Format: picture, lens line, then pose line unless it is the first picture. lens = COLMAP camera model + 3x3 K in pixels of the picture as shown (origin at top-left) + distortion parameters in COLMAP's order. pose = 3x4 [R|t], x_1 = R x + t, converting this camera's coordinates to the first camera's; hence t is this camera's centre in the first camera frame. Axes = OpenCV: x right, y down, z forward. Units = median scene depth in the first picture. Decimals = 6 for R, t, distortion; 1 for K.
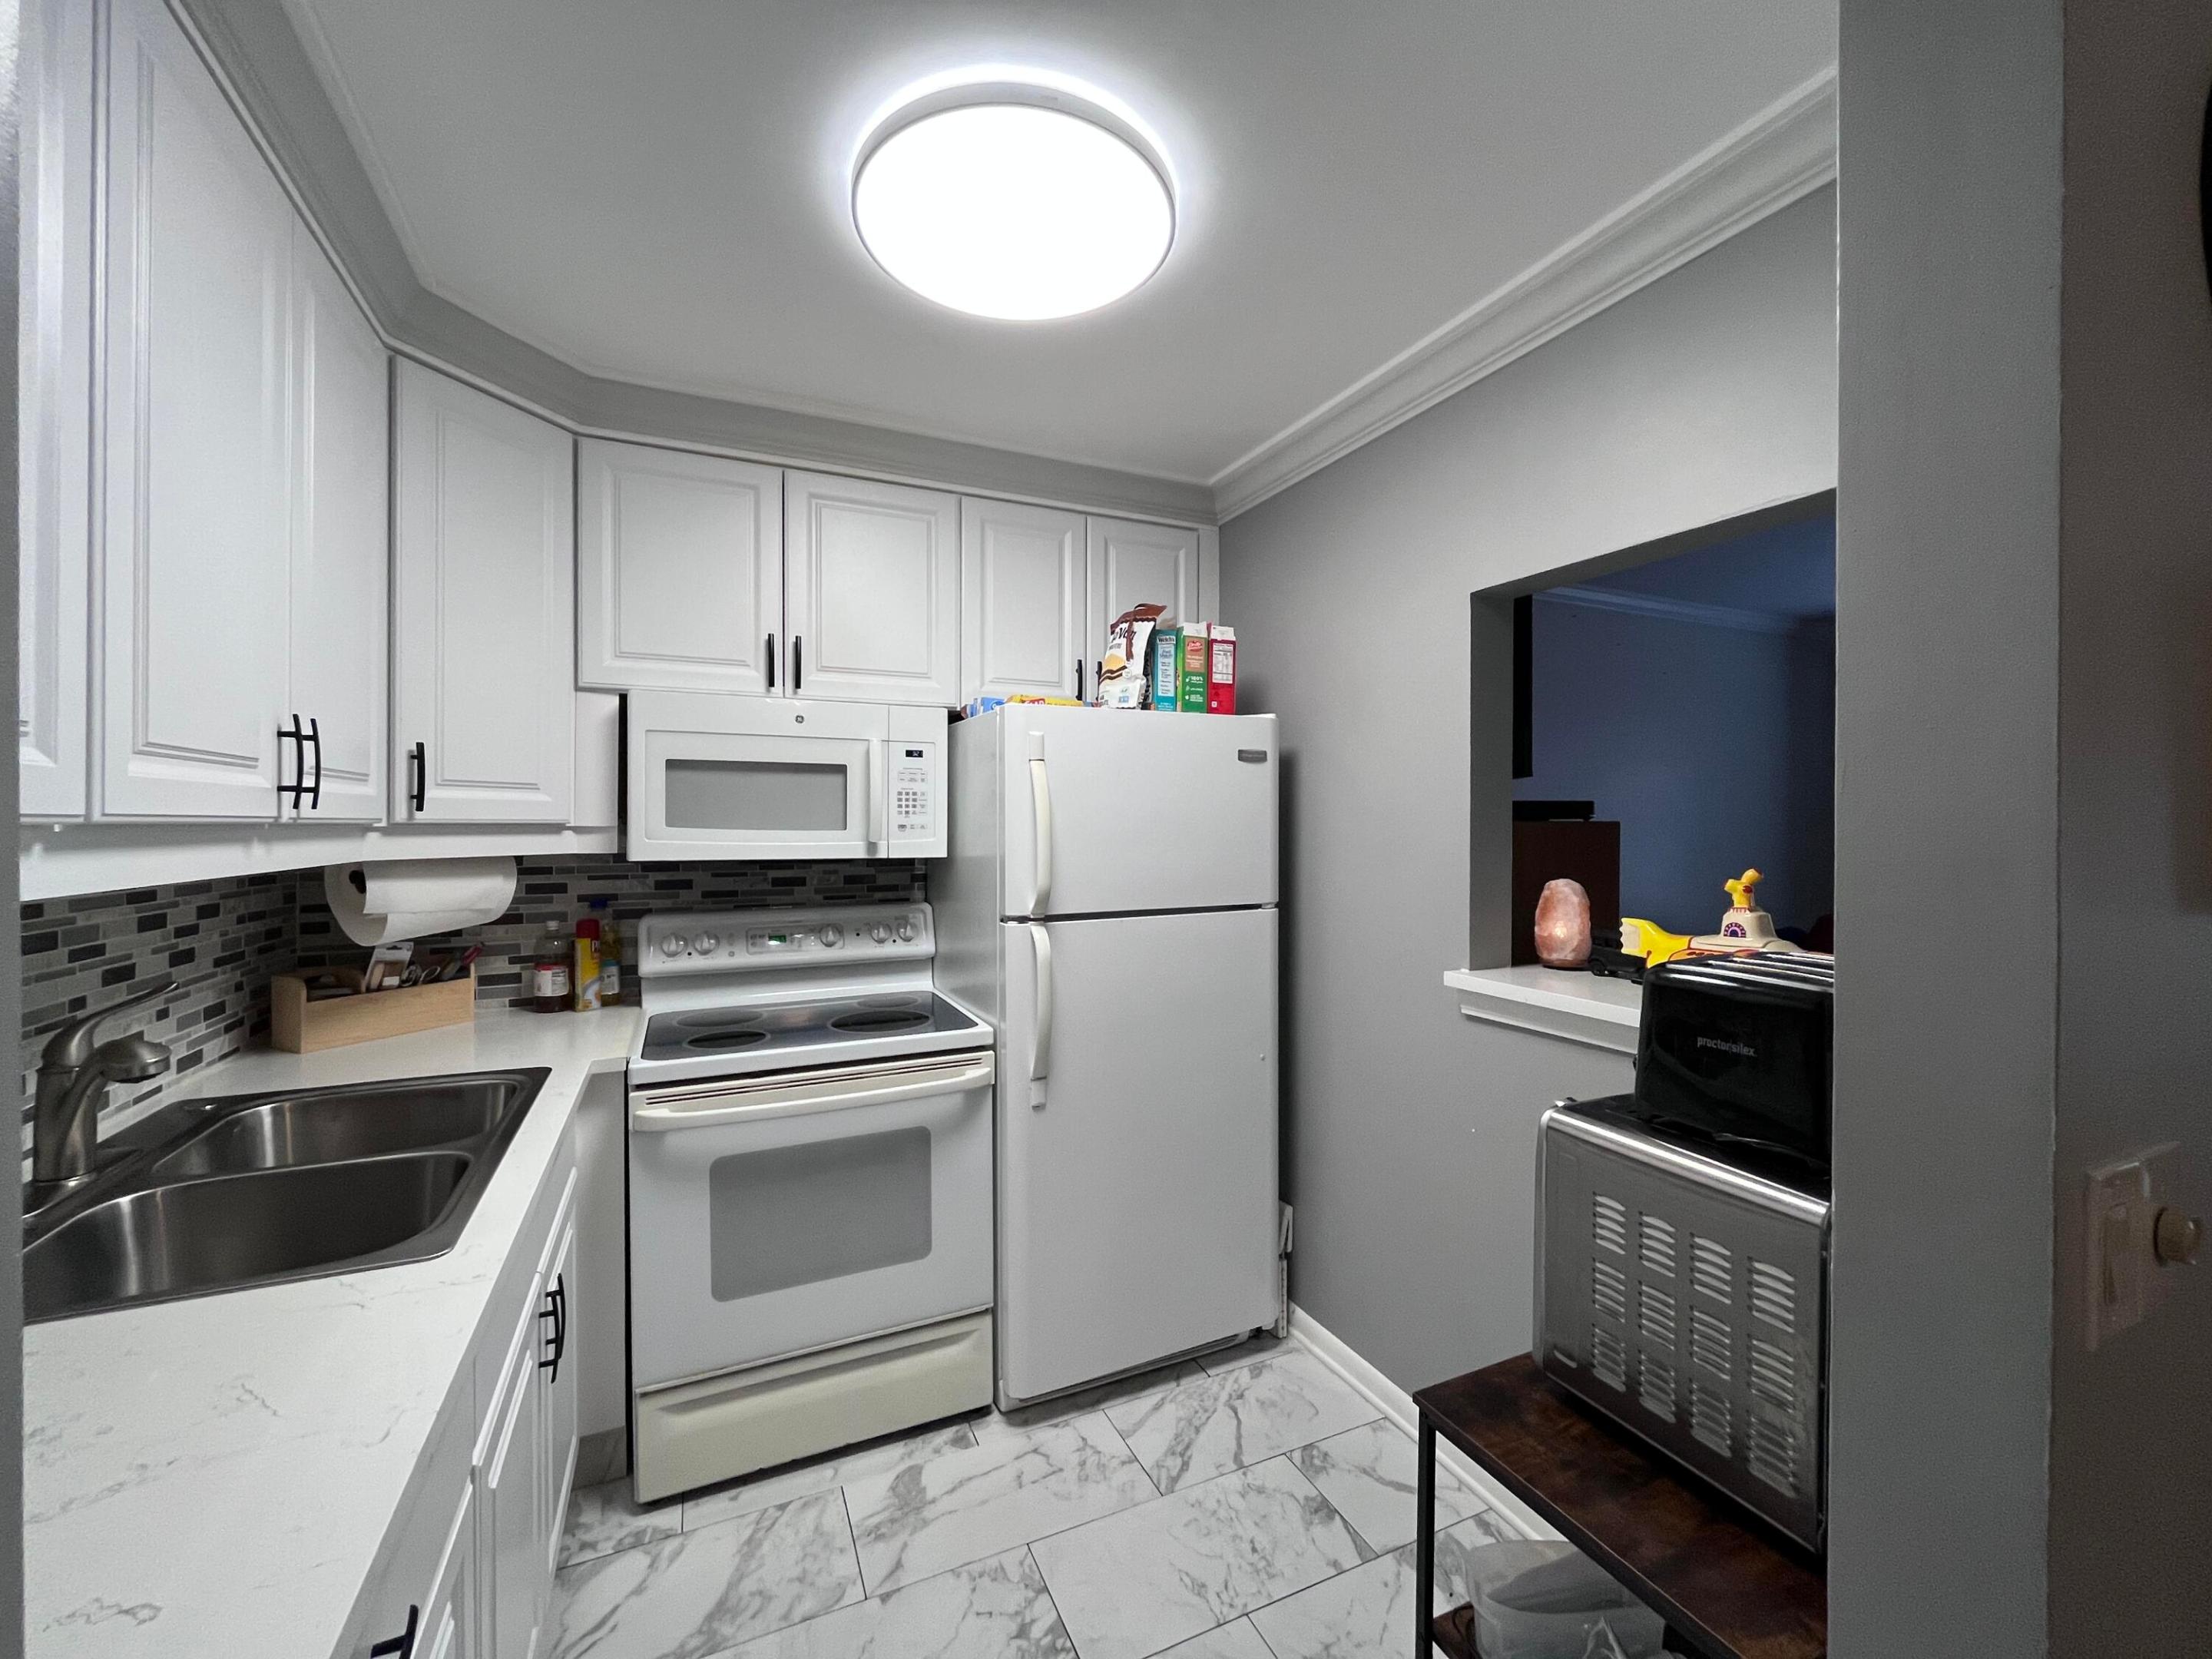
lens RADIAL K [[894.2, 0, 1105.5], [0, 894.2, 822.9], [0, 0, 1]] dist [0.000366, -0.000027]
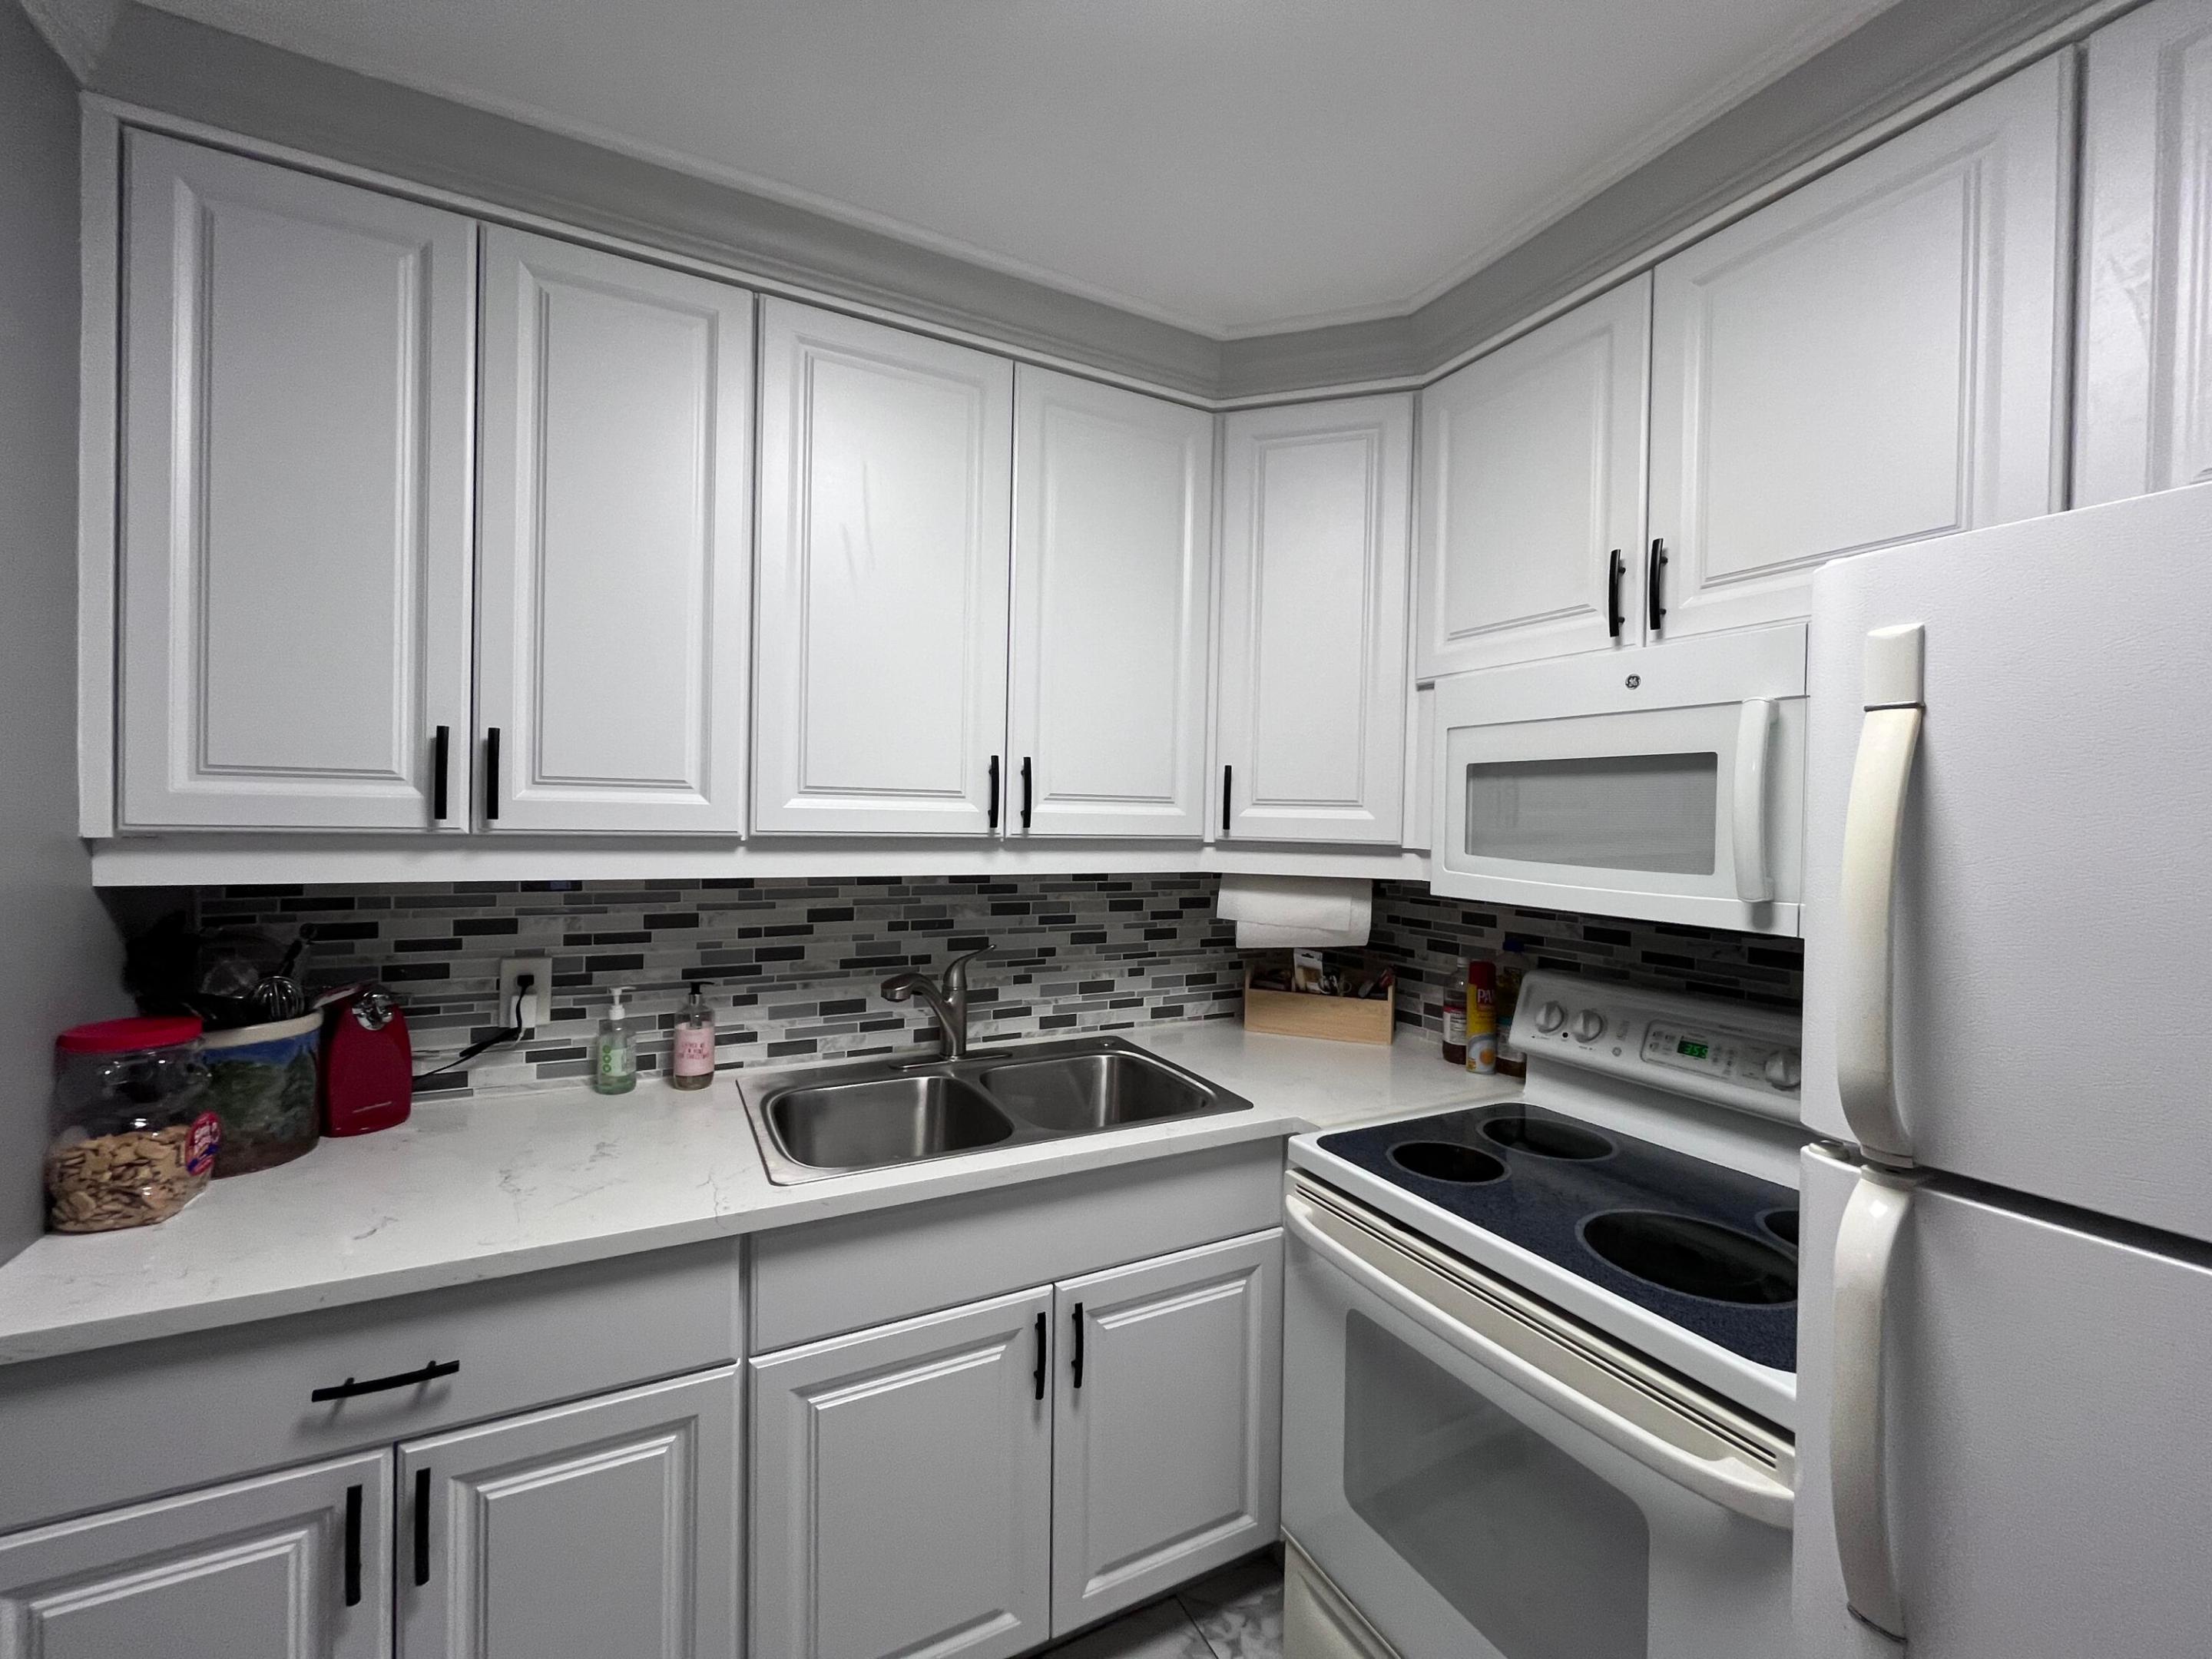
lens RADIAL K [[894.2, 0, 1102.4], [0, 894.2, 826.6], [0, 0, 1]] dist [0.000366, -0.000027]
pose [[0.039977, 0.012301, -0.999125, 0.260532], [-0.020519, 0.999723, 0.011487, -0.021825], [0.998990, 0.020042, 0.040218, 0.693502]]
